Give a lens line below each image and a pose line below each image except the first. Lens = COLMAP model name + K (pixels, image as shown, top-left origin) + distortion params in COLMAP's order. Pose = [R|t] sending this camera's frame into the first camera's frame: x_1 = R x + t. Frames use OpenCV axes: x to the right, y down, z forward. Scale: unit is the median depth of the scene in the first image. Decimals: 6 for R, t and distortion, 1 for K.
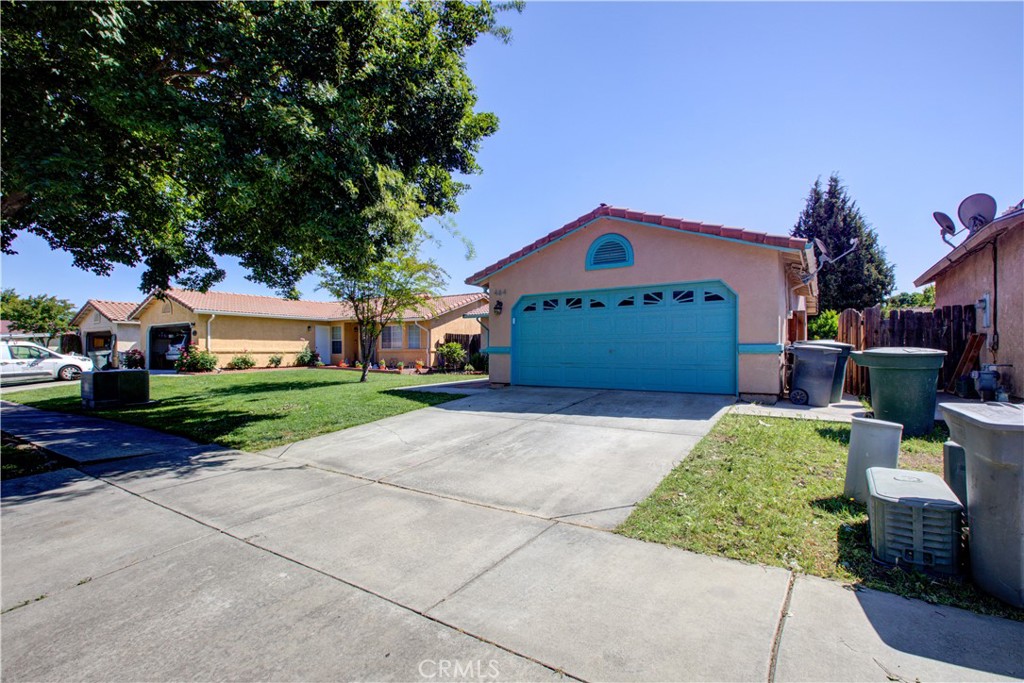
lens RADIAL K [[470.5, 0, 509.6], [0, 470.5, 343.6], [0, 0, 1]] dist [-0.001982, 0.000858]
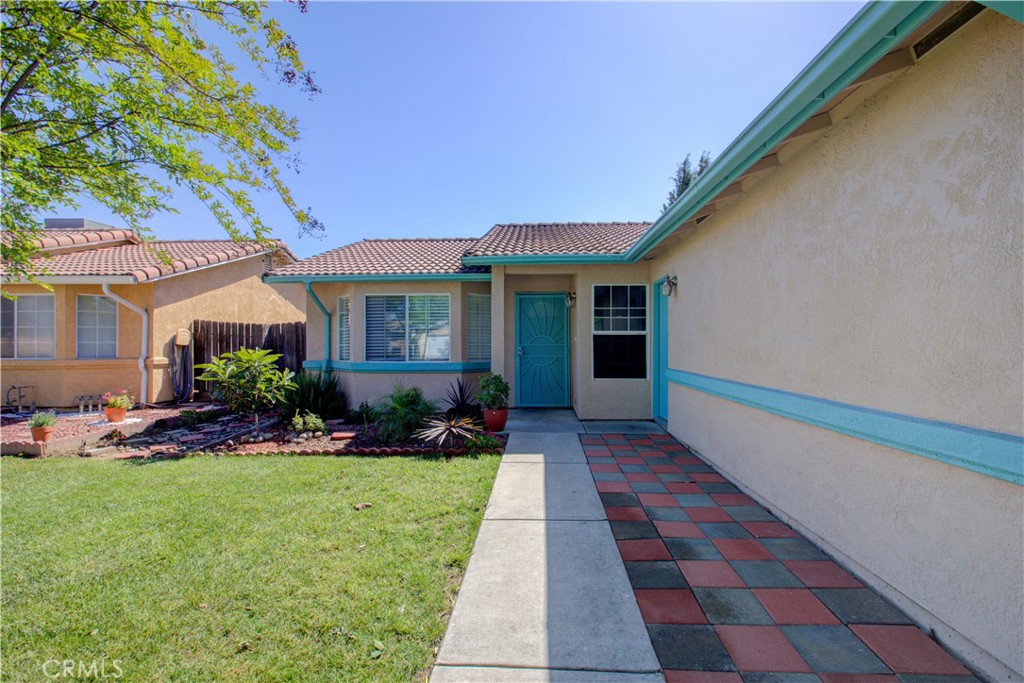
lens RADIAL K [[470.5, 0, 515.0], [0, 470.5, 339.5], [0, 0, 1]] dist [-0.001982, 0.000858]
pose [[0.863784, 0.003168, 0.503852, -0.105007], [-0.009153, 0.999914, 0.009403, -0.011352], [-0.503779, -0.012734, 0.863739, 0.514030]]
